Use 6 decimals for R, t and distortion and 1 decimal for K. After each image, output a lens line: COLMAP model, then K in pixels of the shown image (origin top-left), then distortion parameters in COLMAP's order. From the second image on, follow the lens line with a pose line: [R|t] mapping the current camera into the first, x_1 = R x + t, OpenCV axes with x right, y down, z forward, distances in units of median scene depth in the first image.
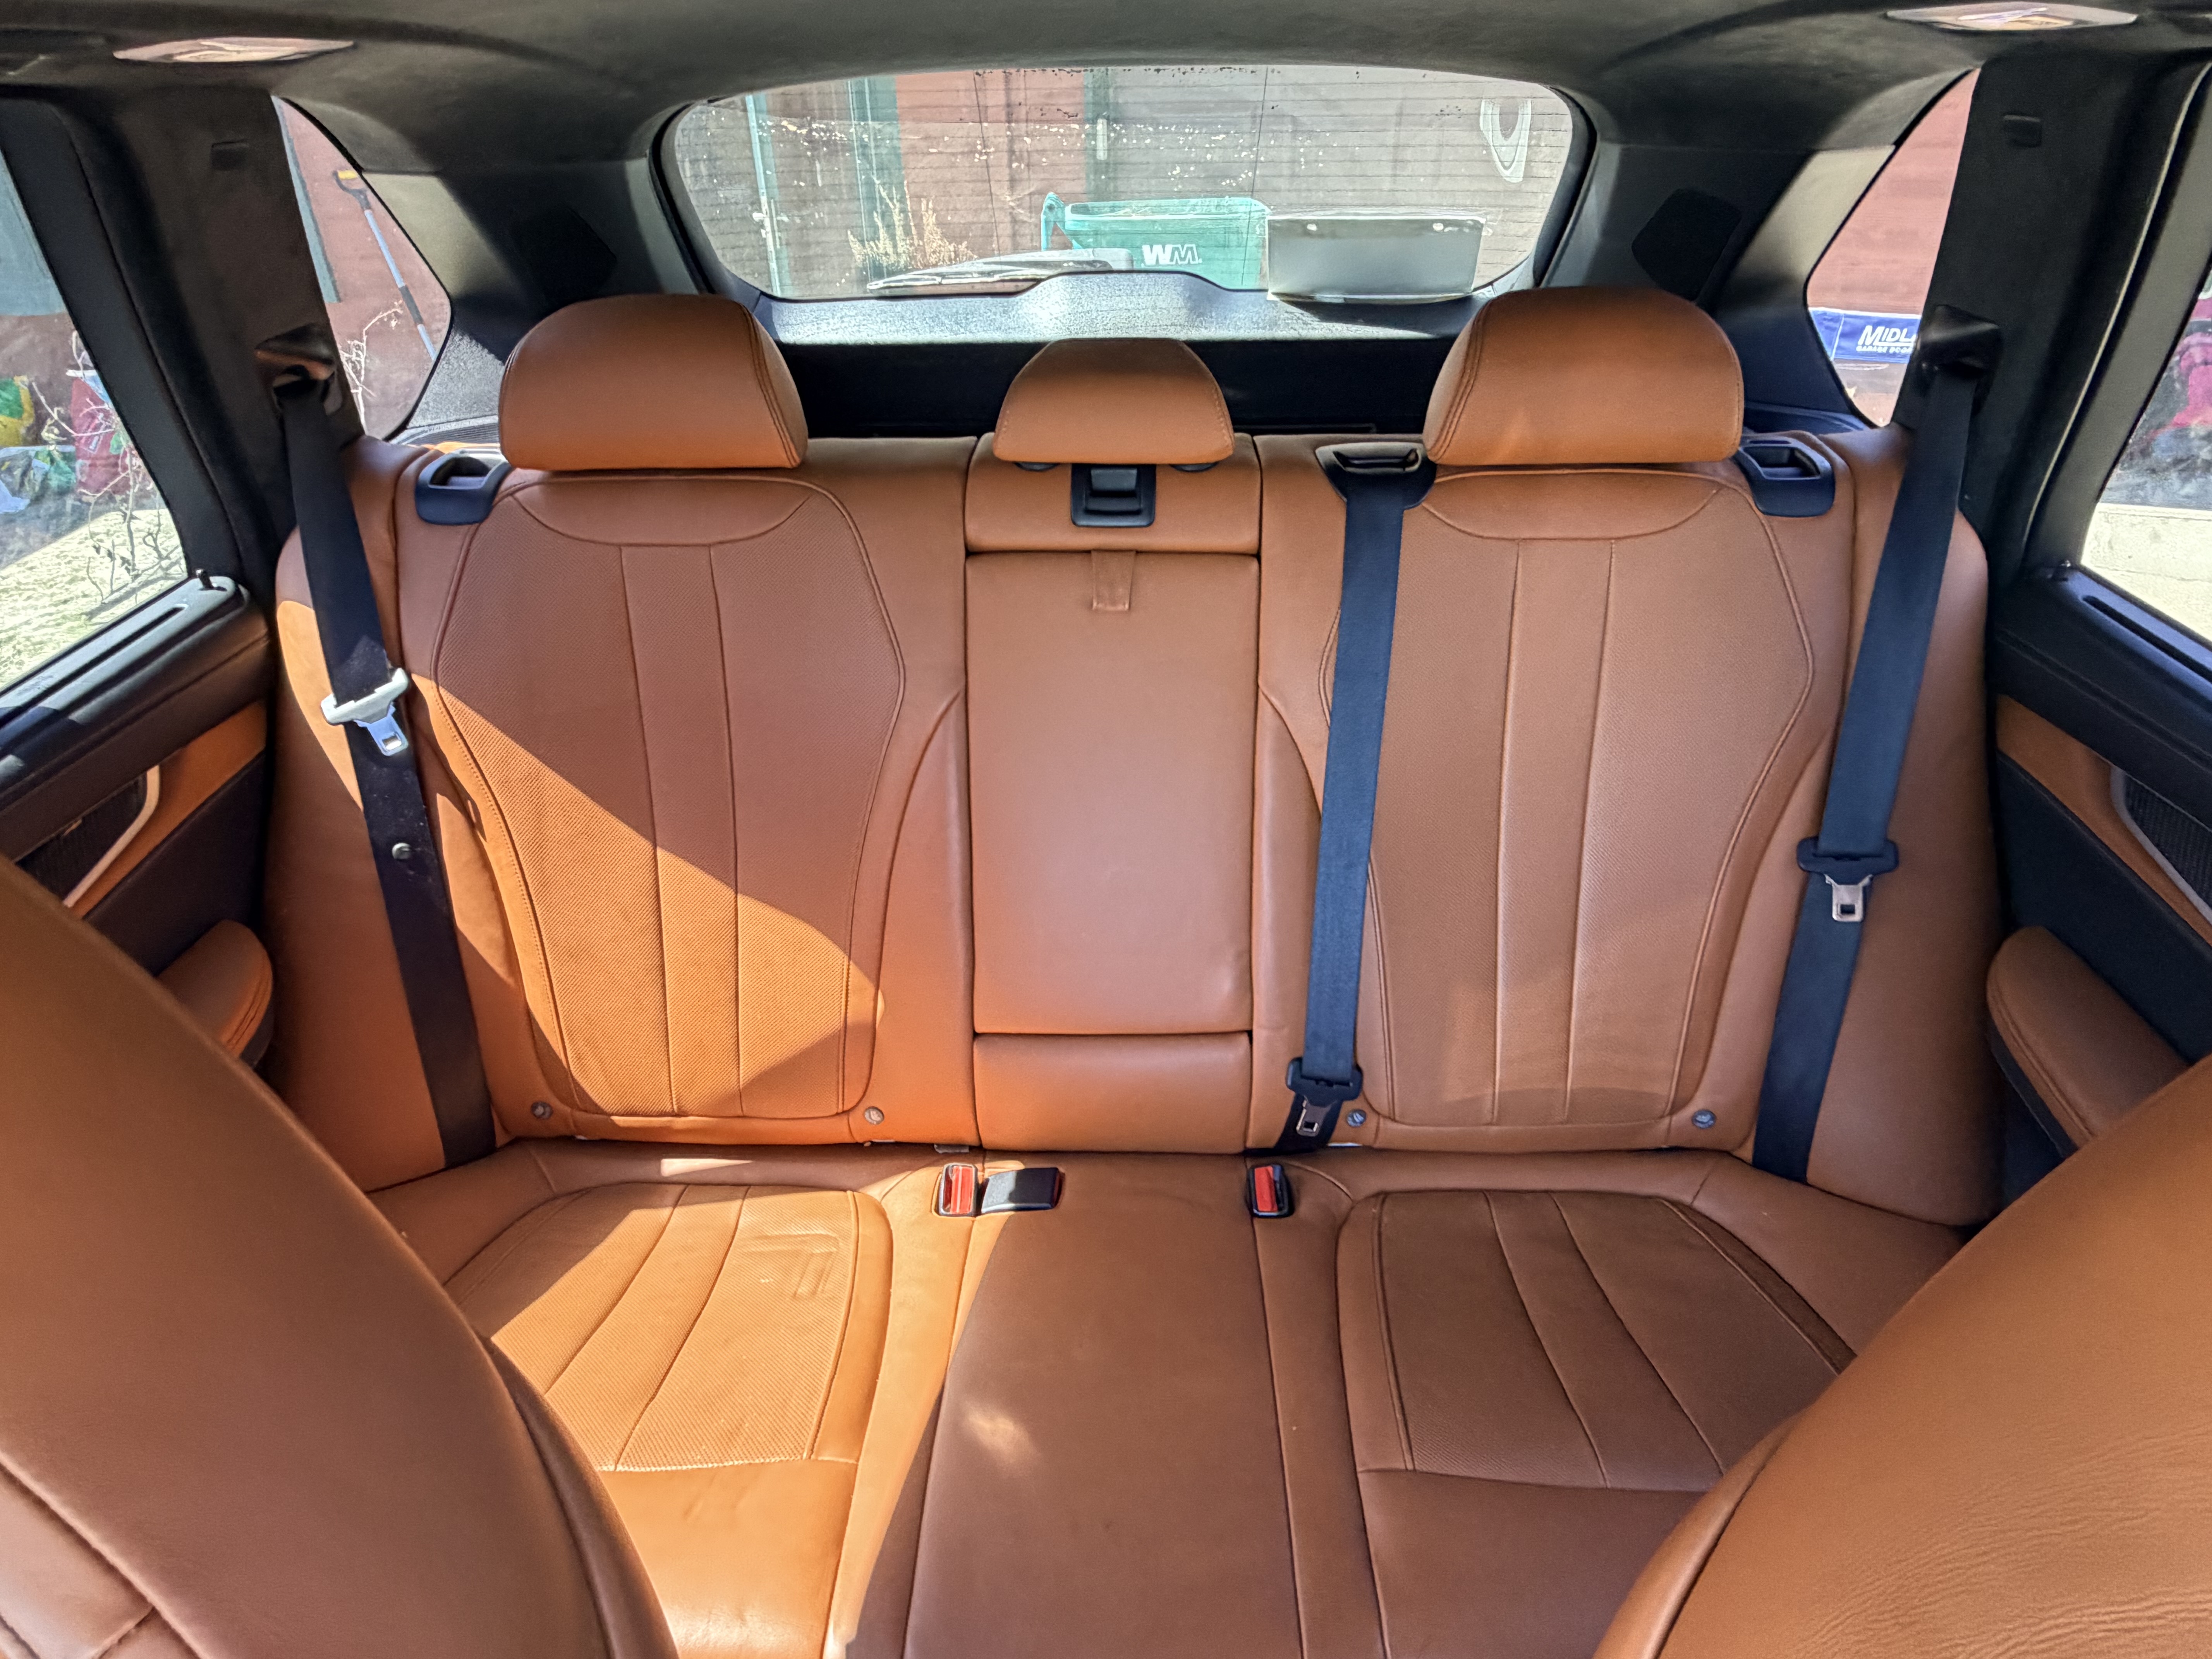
lens RADIAL K [[1223.4, 0, 1103.8], [0, 1223.4, 823.3], [0, 0, 1]] dist [0.003426, 0.000455]
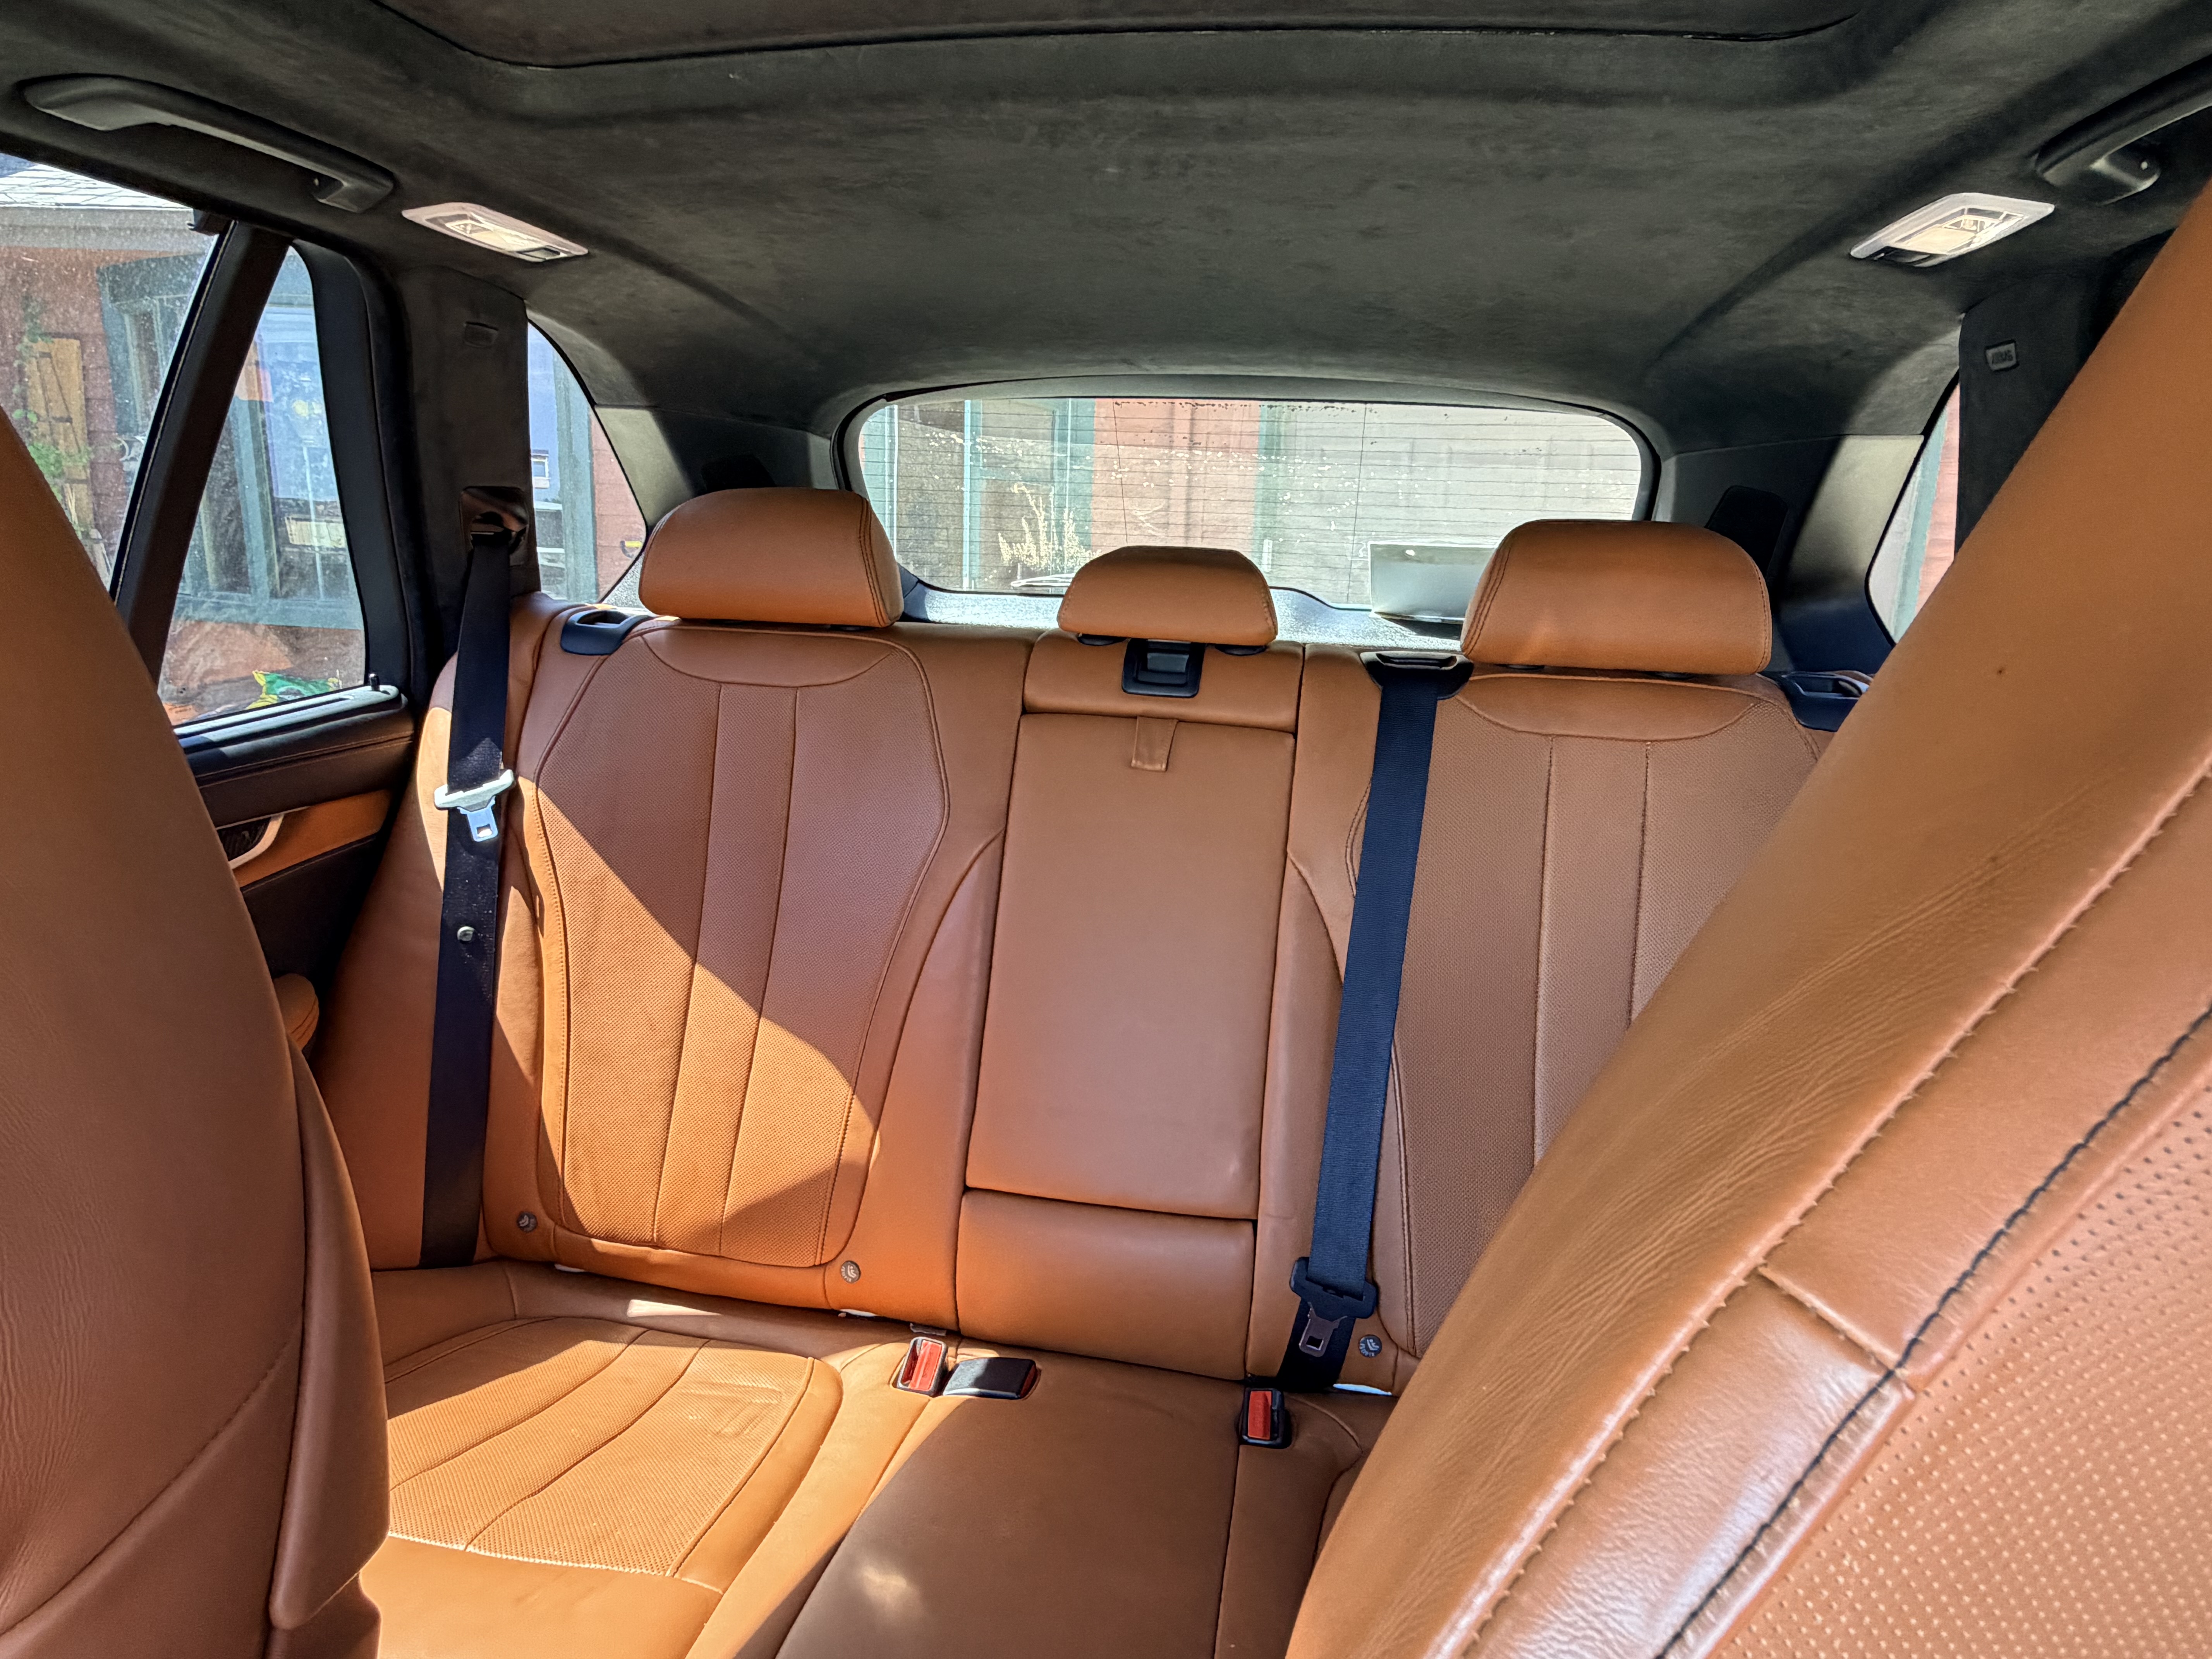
lens RADIAL K [[1223.4, 0, 1106.1], [0, 1223.4, 828.5], [0, 0, 1]] dist [0.003426, 0.000455]
pose [[0.987182, 0.083100, -0.136254, 0.110671], [-0.122153, 0.942865, -0.309973, 0.192633], [0.102710, 0.322644, 0.940931, 0.024527]]
